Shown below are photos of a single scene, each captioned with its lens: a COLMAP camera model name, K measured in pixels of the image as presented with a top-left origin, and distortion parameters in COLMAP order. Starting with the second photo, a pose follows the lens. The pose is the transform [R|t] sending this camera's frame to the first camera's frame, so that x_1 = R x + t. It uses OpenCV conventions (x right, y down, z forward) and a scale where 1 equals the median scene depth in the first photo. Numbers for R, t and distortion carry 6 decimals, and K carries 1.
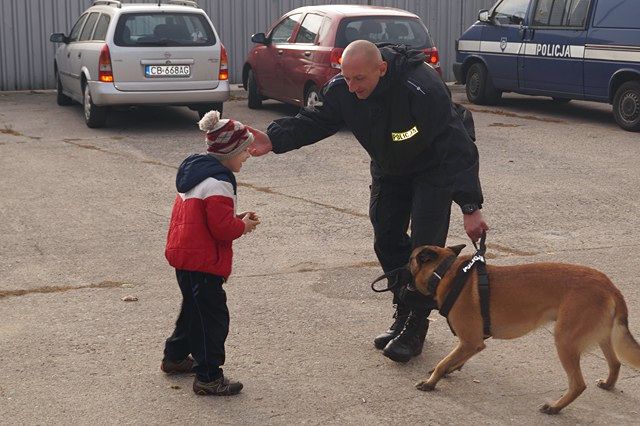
lens RADIAL K [[1064.8, 0, 320.0], [0, 1064.8, 213.0], [0, 0, 1]] dist [-0.012991, 0.018999]
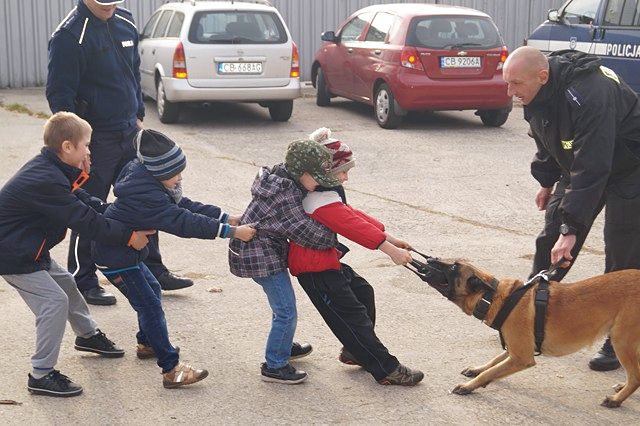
lens RADIAL K [[1064.8, 0, 320.0], [0, 1064.8, 213.0], [0, 0, 1]] dist [-0.012991, 0.018999]
pose [[0.998477, 0.014762, -0.053152, -0.010206], [-0.014667, 0.999890, 0.002170, 0.001173], [0.053178, -0.001388, 0.998584, -0.009010]]
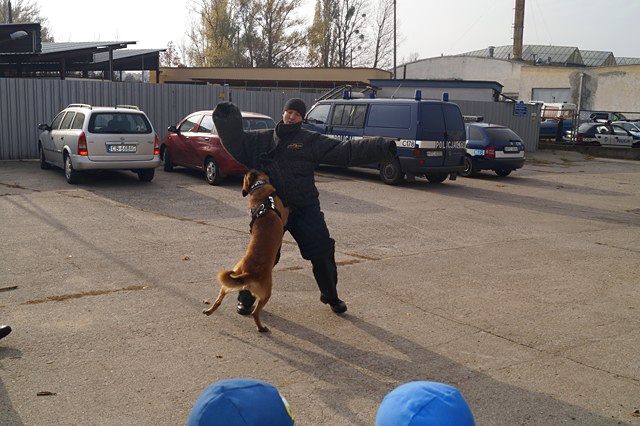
lens RADIAL K [[615.4, 0, 320.0], [0, 615.4, 213.0], [0, 0, 1]] dist [-0.063011, 0.005627]
pose [[0.971213, -0.012196, 0.237901, -0.067168], [0.018553, 0.999528, -0.024498, -0.007155], [-0.237490, 0.028207, 0.970980, 0.029144]]
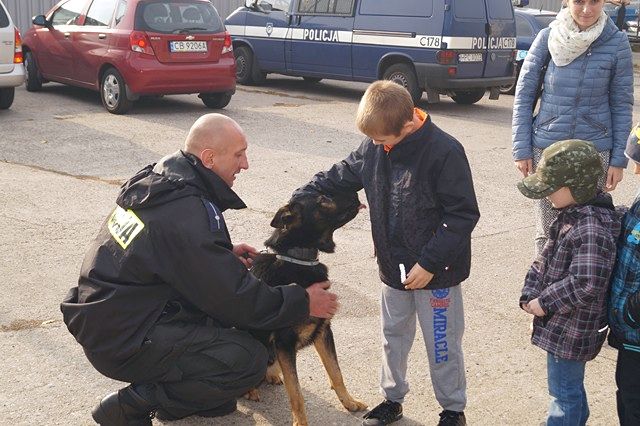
lens RADIAL K [[892.4, 0, 320.0], [0, 892.4, 213.0], [0, 0, 1]] dist [-0.028326, -0.024321]
pose [[0.945565, -0.053342, 0.321031, -0.091604], [0.038644, 0.997900, 0.051988, -0.019772], [-0.323130, -0.036752, 0.945641, 0.137573]]
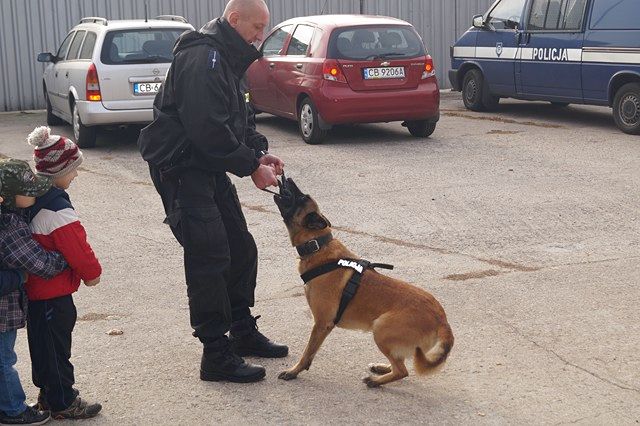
lens RADIAL K [[1064.8, 0, 320.0], [0, 1064.8, 213.0], [0, 0, 1]] dist [-0.012991, 0.018999]
pose [[0.999507, -0.031386, -0.001118, 0.003936], [0.031376, 0.999473, -0.008272, -0.005356], [0.001377, 0.008233, 0.999965, 0.020766]]
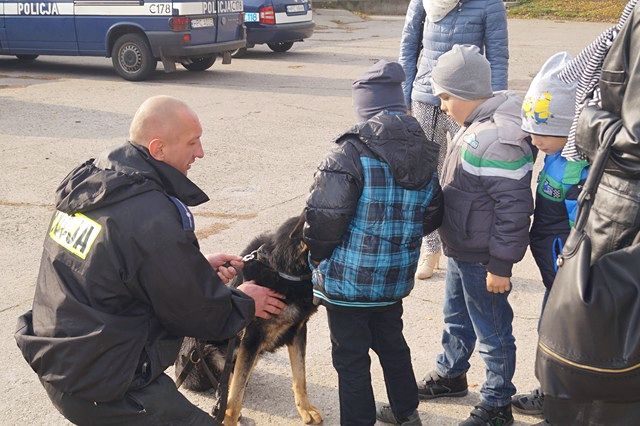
lens RADIAL K [[902.4, 0, 320.0], [0, 902.4, 213.0], [0, 0, 1]] dist [-0.021863, -0.089485]
pose [[0.781012, -0.173273, 0.599997, -0.126790], [0.130933, 0.984818, 0.113972, -0.025108], [-0.610637, -0.010454, 0.791842, 0.167204]]
